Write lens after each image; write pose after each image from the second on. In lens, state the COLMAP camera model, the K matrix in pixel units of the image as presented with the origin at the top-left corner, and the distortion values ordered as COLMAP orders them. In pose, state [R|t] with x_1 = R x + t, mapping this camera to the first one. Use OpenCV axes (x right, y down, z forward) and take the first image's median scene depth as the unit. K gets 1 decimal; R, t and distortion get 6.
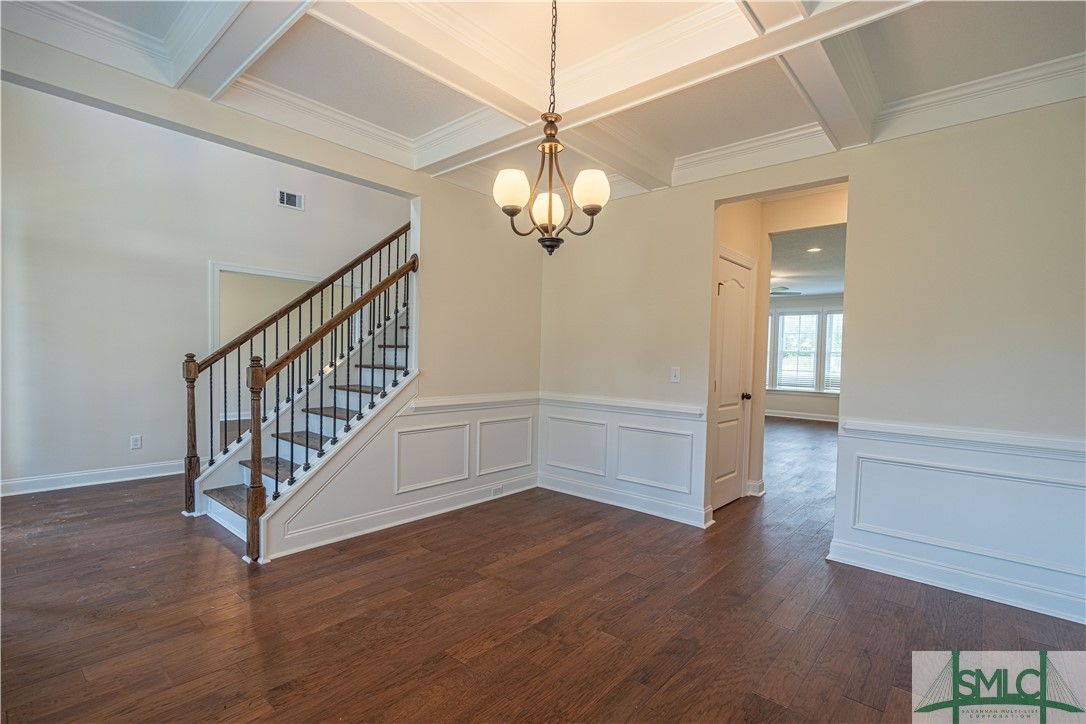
lens RADIAL K [[509.2, 0, 537.2], [0, 509.2, 366.1], [0, 0, 1]] dist [-0.004973, 0.000517]
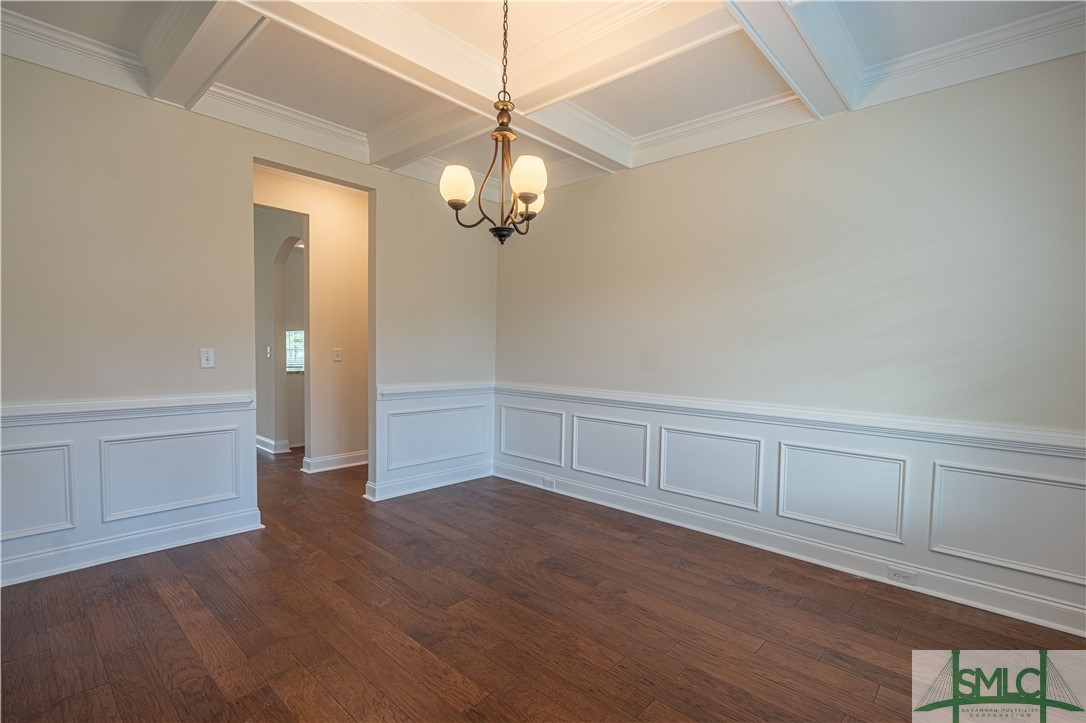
lens RADIAL K [[509.2, 0, 551.5], [0, 509.2, 364.4], [0, 0, 1]] dist [-0.004973, 0.000517]
pose [[0.004365, -0.061111, 0.998121, -0.670657], [-0.000924, 0.998130, 0.061115, -0.028175], [-0.999990, -0.001189, 0.004301, 0.601153]]
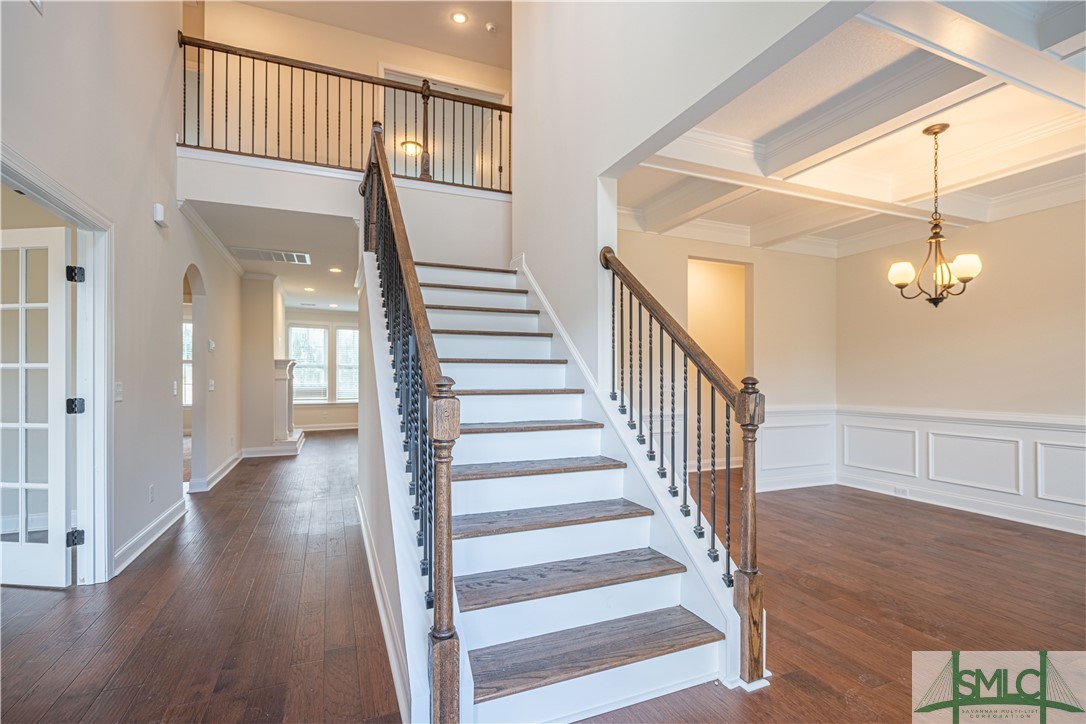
lens RADIAL K [[509.2, 0, 541.8], [0, 509.2, 366.8], [0, 0, 1]] dist [-0.004973, 0.000517]
pose [[0.433144, -0.008087, 0.901288, -1.281530], [0.027786, 0.999604, -0.004384, -0.041402], [-0.900896, 0.026942, 0.433198, 0.948654]]
